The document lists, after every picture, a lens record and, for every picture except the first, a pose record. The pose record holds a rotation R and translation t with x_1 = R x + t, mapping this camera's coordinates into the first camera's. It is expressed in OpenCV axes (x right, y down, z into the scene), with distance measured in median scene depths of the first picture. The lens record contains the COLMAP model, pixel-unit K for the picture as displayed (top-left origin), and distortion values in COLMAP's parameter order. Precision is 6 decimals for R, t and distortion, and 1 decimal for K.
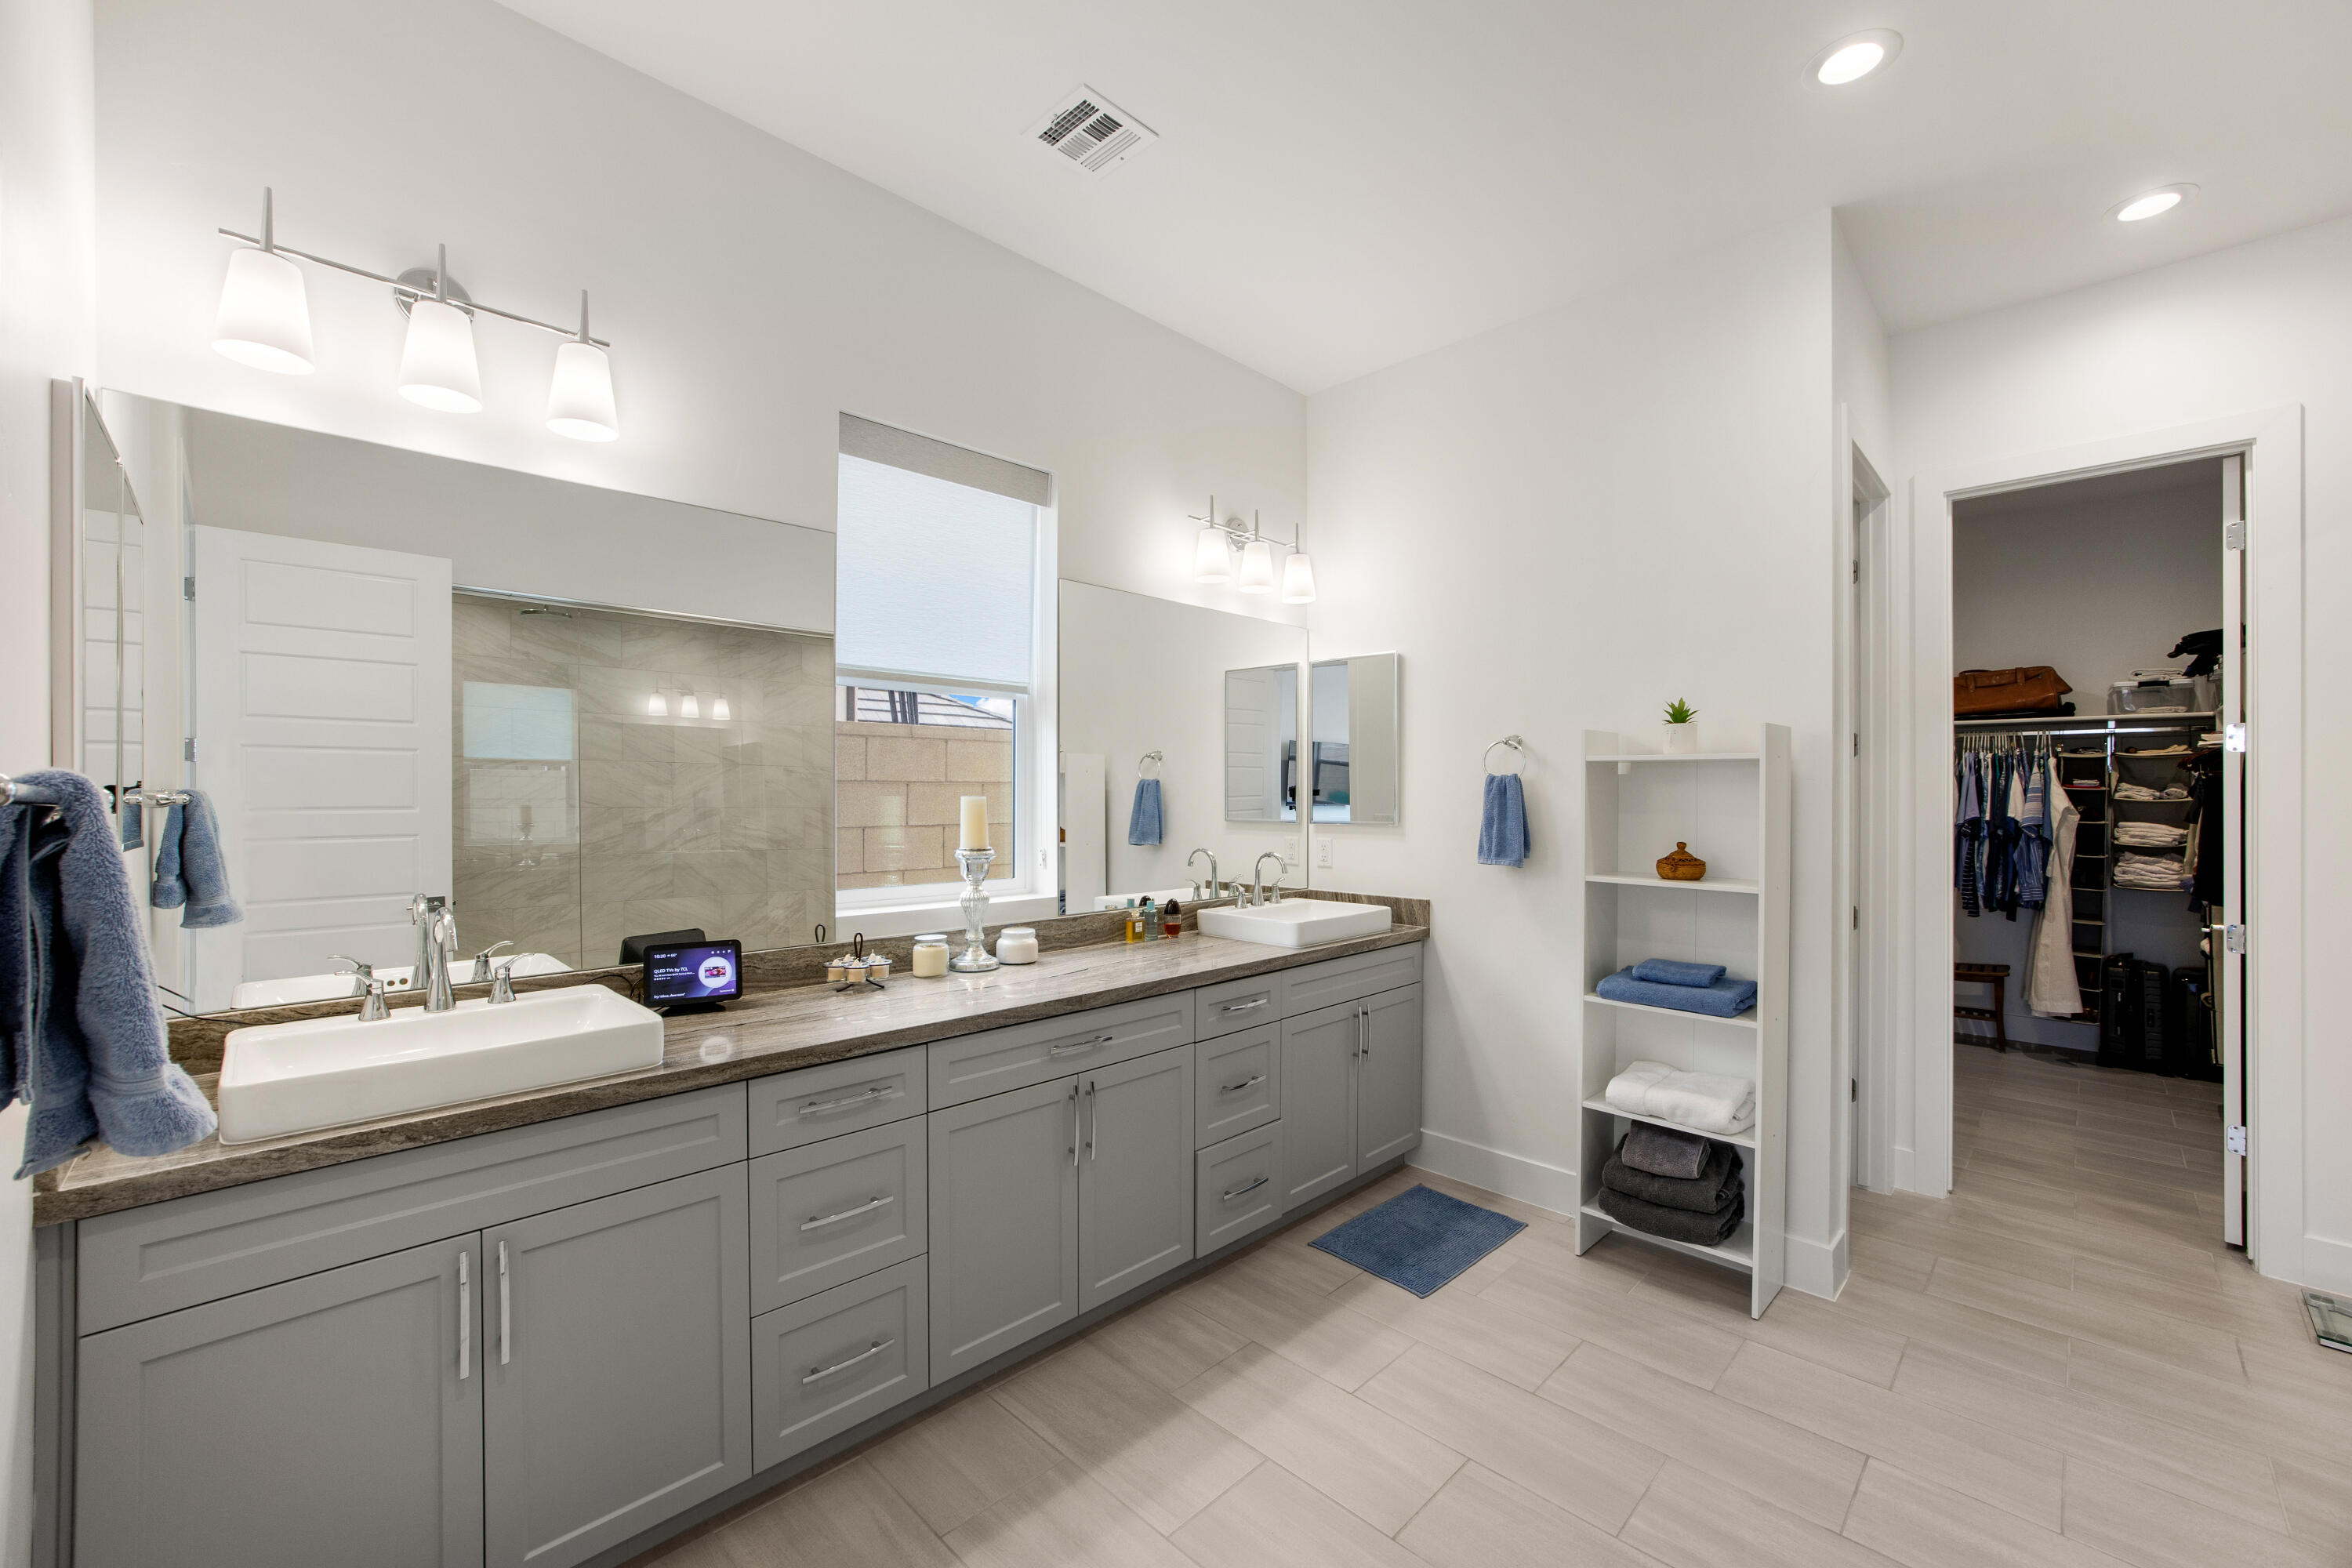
lens RADIAL K [[948.6, 0, 1189.0], [0, 948.6, 791.0], [0, 0, 1]] dist [-0.022767, 0.000685]
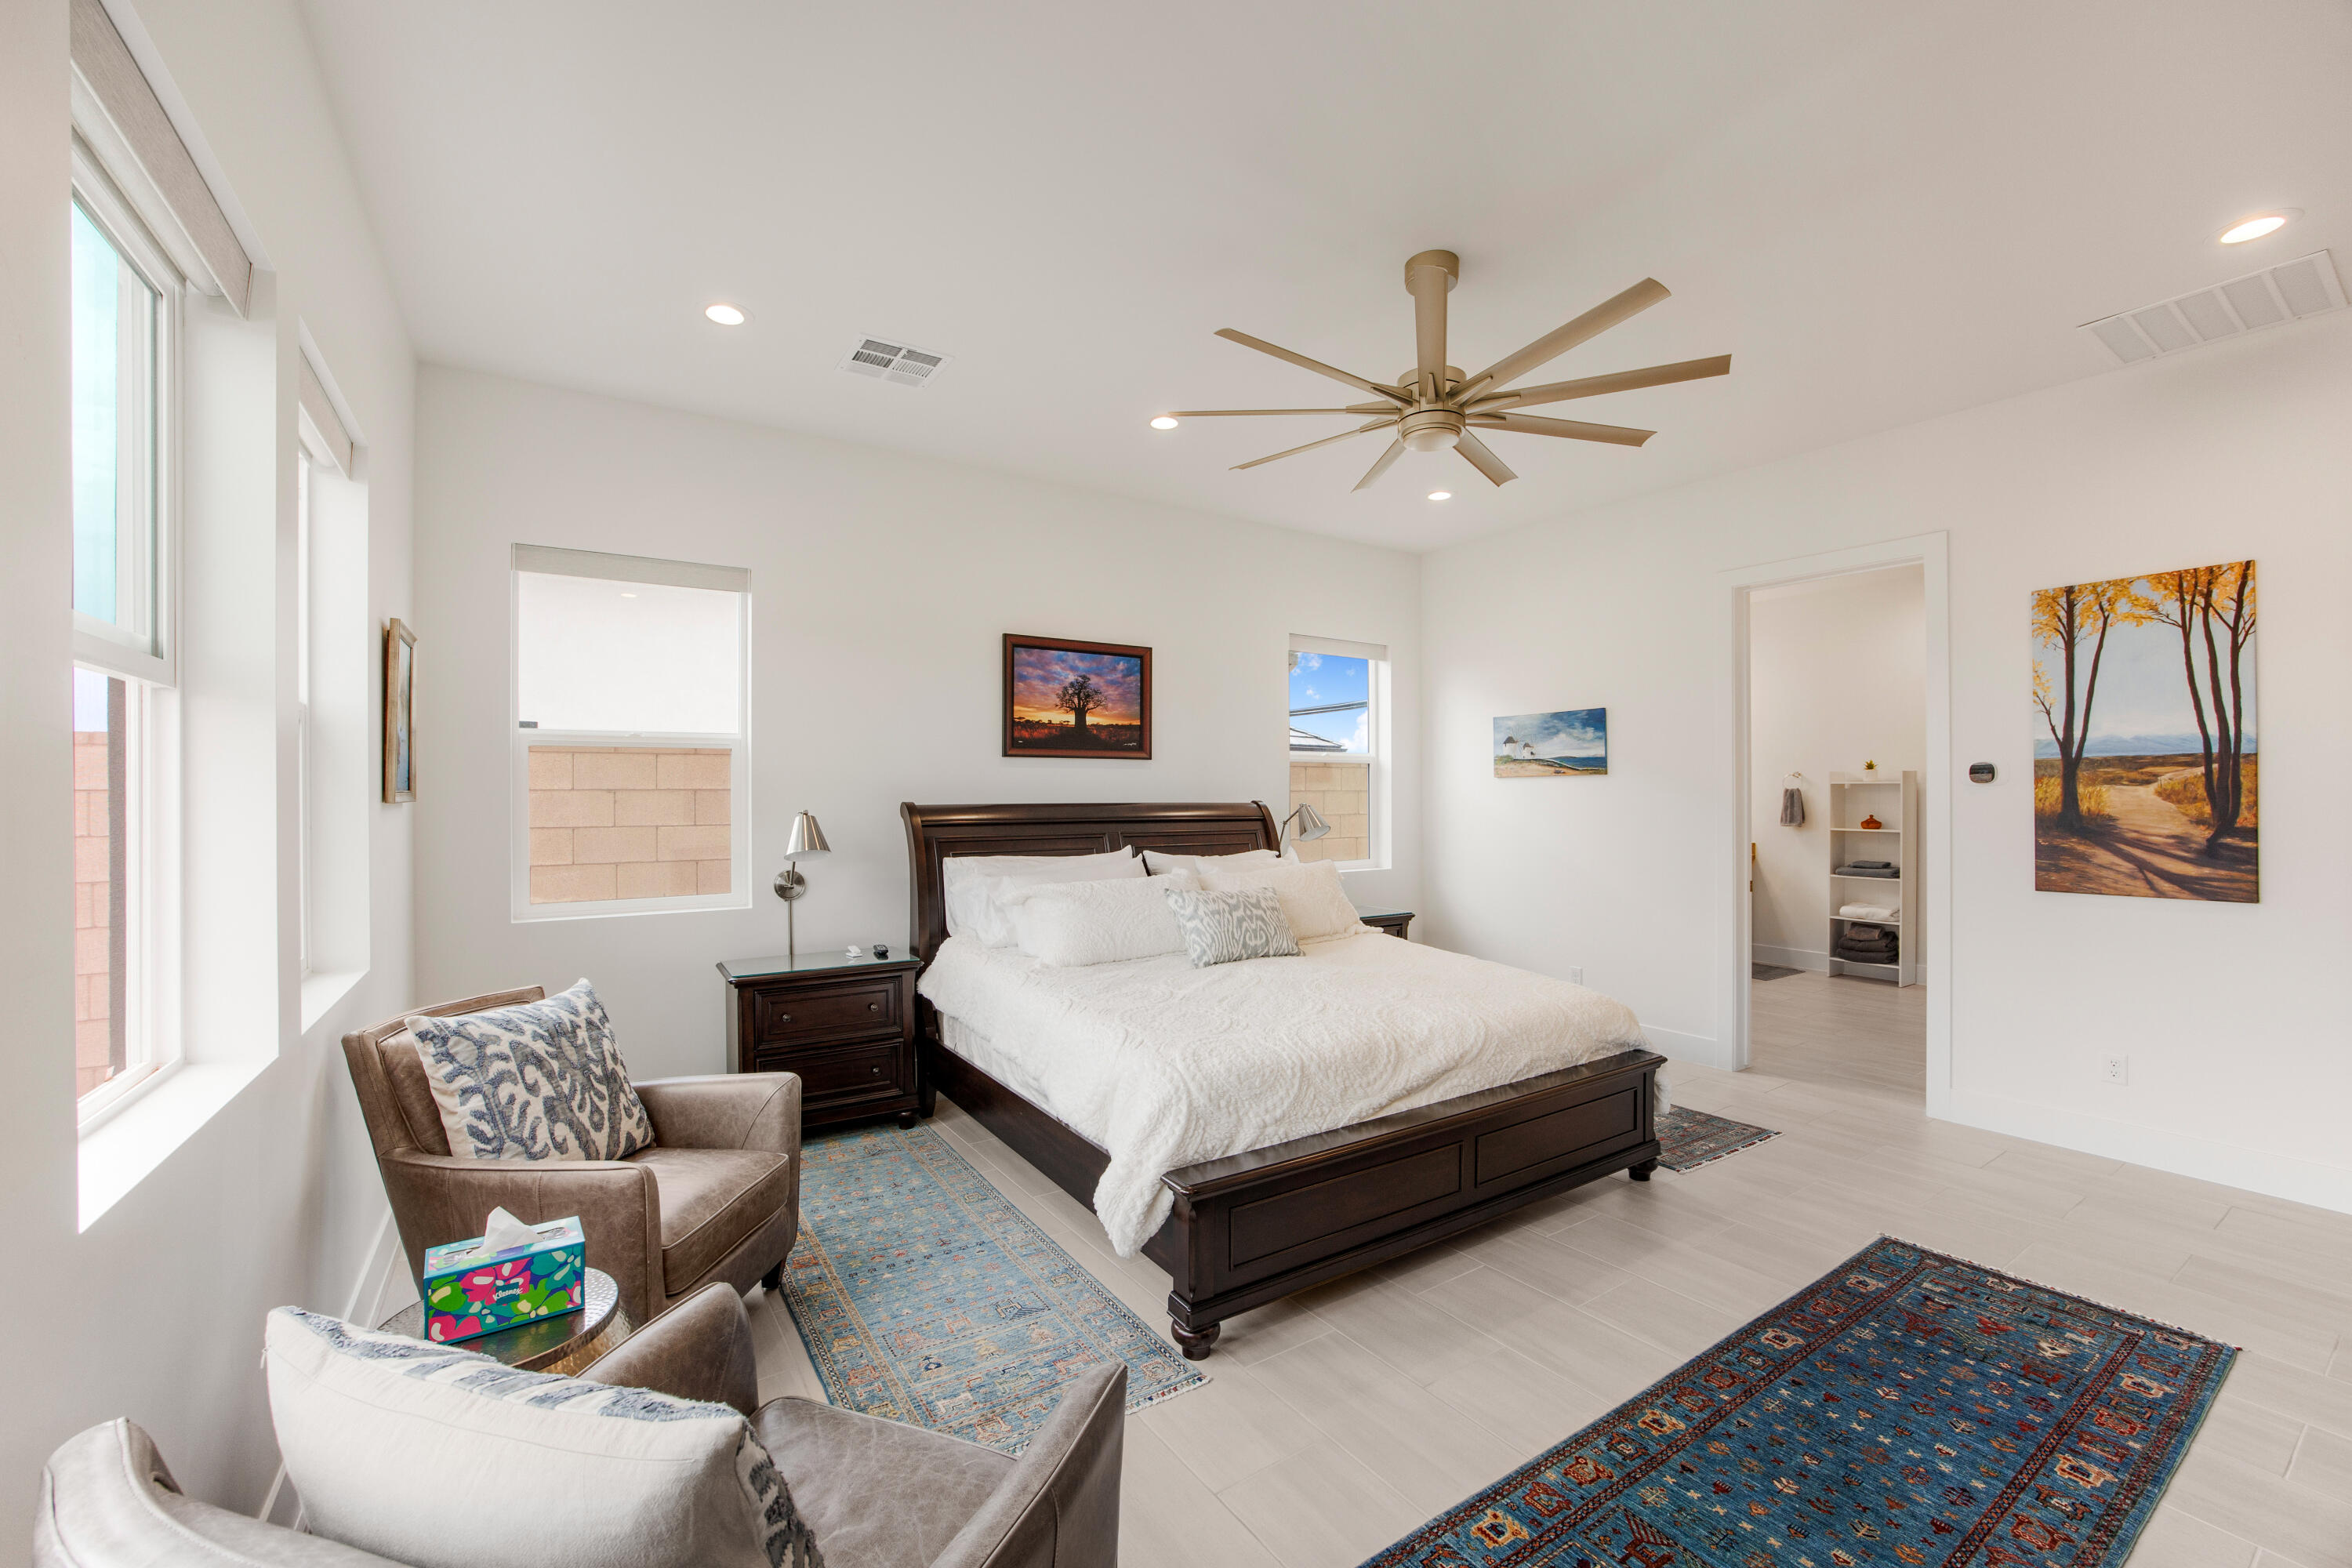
lens RADIAL K [[948.6, 0, 1185.7], [0, 948.6, 793.8], [0, 0, 1]] dist [-0.022767, 0.000685]
pose [[0.979813, 0.000148, -0.199914, -0.800033], [-0.001067, 0.999989, -0.004487, 0.009381], [0.199912, 0.004610, 0.979803, -1.877838]]
